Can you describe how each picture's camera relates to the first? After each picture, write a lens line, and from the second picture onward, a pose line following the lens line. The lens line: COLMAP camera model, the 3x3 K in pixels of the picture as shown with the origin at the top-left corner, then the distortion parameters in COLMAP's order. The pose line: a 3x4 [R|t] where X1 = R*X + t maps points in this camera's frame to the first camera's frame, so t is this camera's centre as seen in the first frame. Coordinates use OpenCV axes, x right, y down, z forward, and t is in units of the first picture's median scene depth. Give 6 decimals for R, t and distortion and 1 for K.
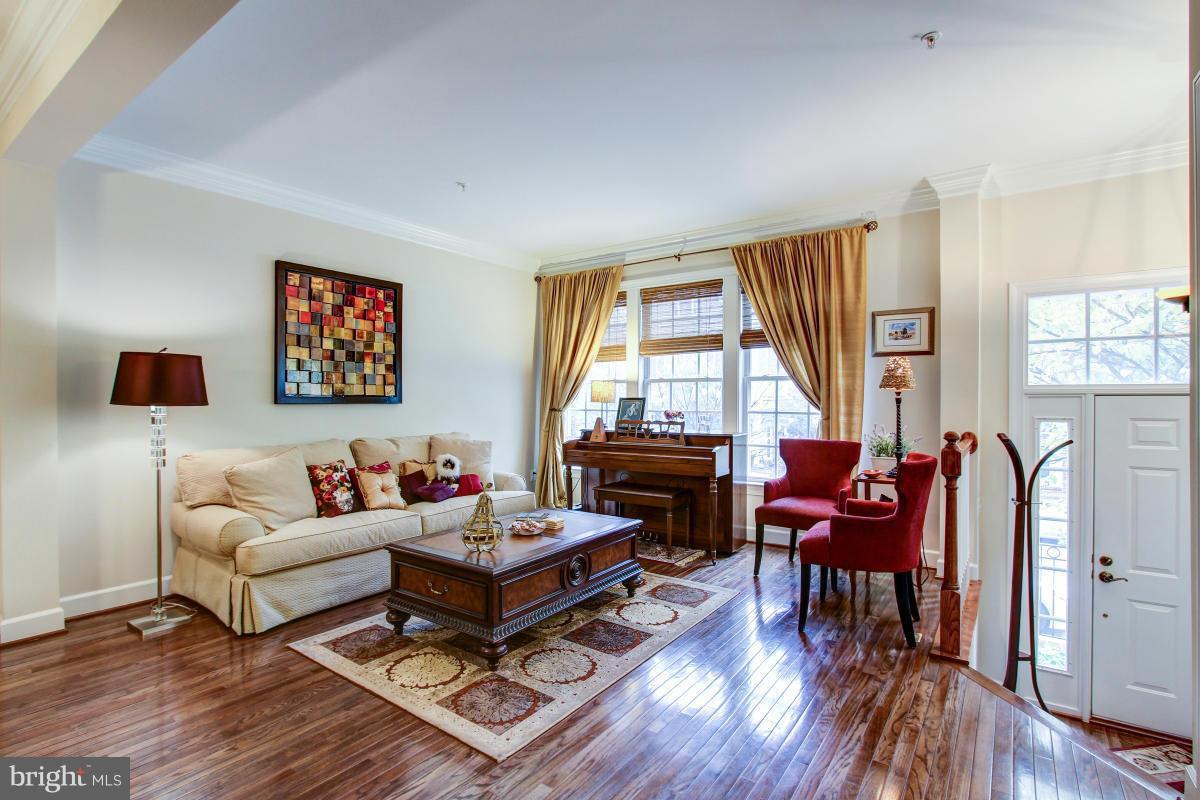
lens RADIAL K [[589.7, 0, 600.0], [0, 589.7, 400.0], [0, 0, 1]] dist [-0.026103, 0.000485]
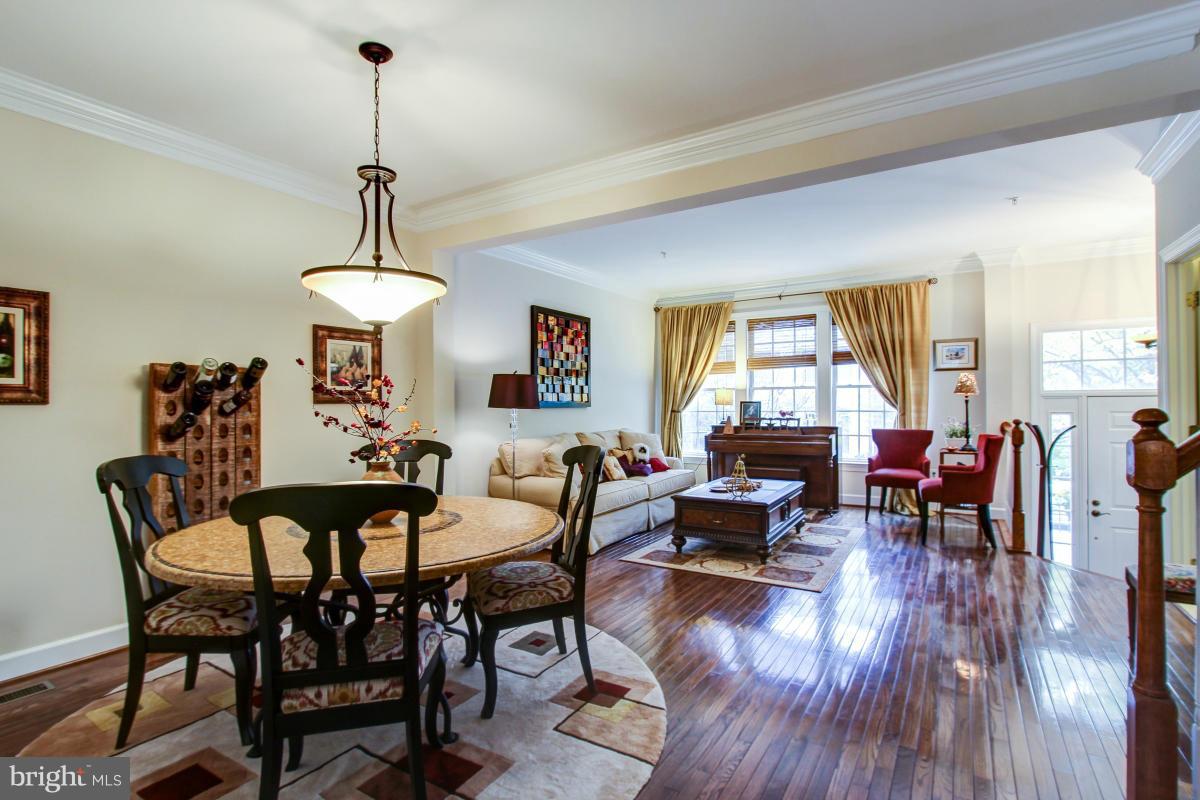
lens RADIAL K [[580.9, 0, 609.5], [0, 580.9, 403.0], [0, 0, 1]] dist [-0.021487, 0.001558]
pose [[0.997753, -0.008879, 0.066408, -0.423112], [0.009115, 0.999953, -0.003254, 0.001509], [-0.066376, 0.003852, 0.997787, -0.361575]]
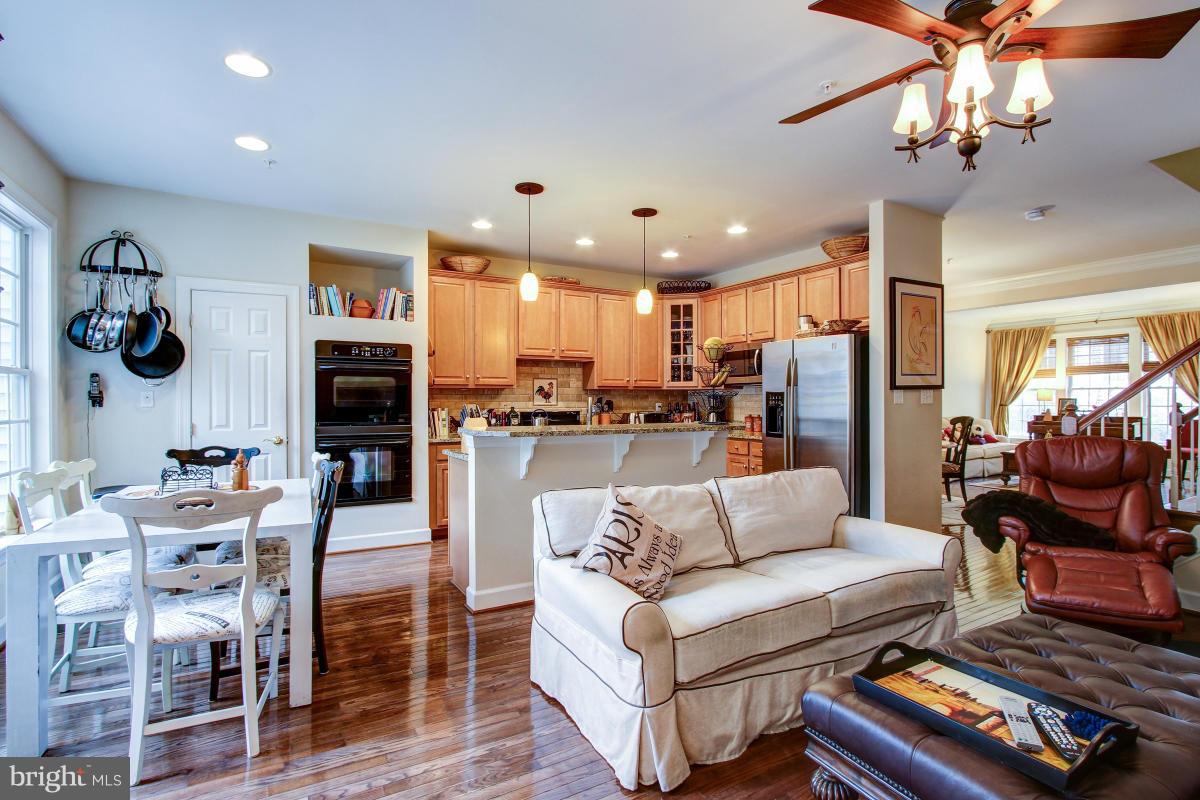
lens RADIAL K [[576.2, 0, 600.0], [0, 576.2, 400.0], [0, 0, 1]] dist [-0.021304, 0.001696]
pose [[0.907867, -0.001009, -0.419258, -0.642238], [0.000437, 0.999999, -0.001459, 0.003821], [0.419259, 0.001142, 0.907866, -1.511868]]
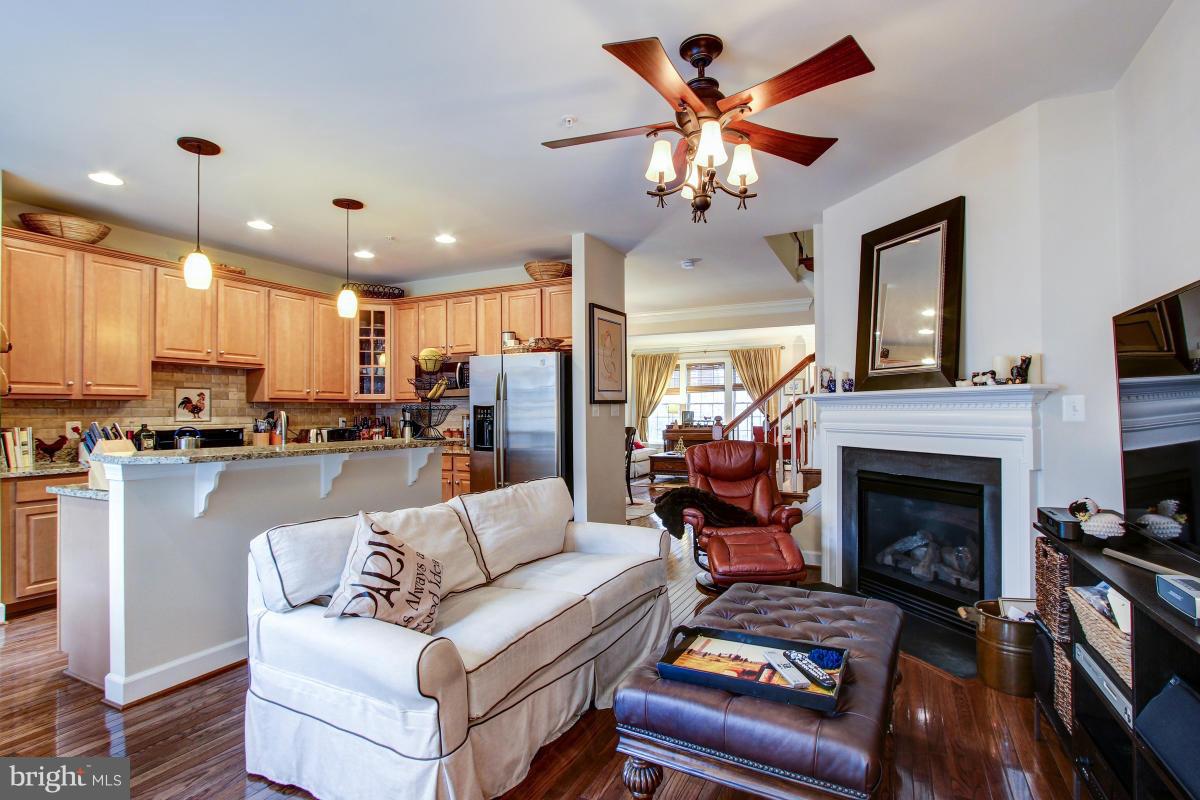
lens RADIAL K [[580.9, 0, 609.5], [0, 580.9, 403.0], [0, 0, 1]] dist [-0.021487, 0.001558]
pose [[0.988138, -0.003555, 0.153525, -0.736428], [0.006413, 0.999815, -0.018120, 0.003637], [-0.153433, 0.018890, 0.987979, -1.511158]]
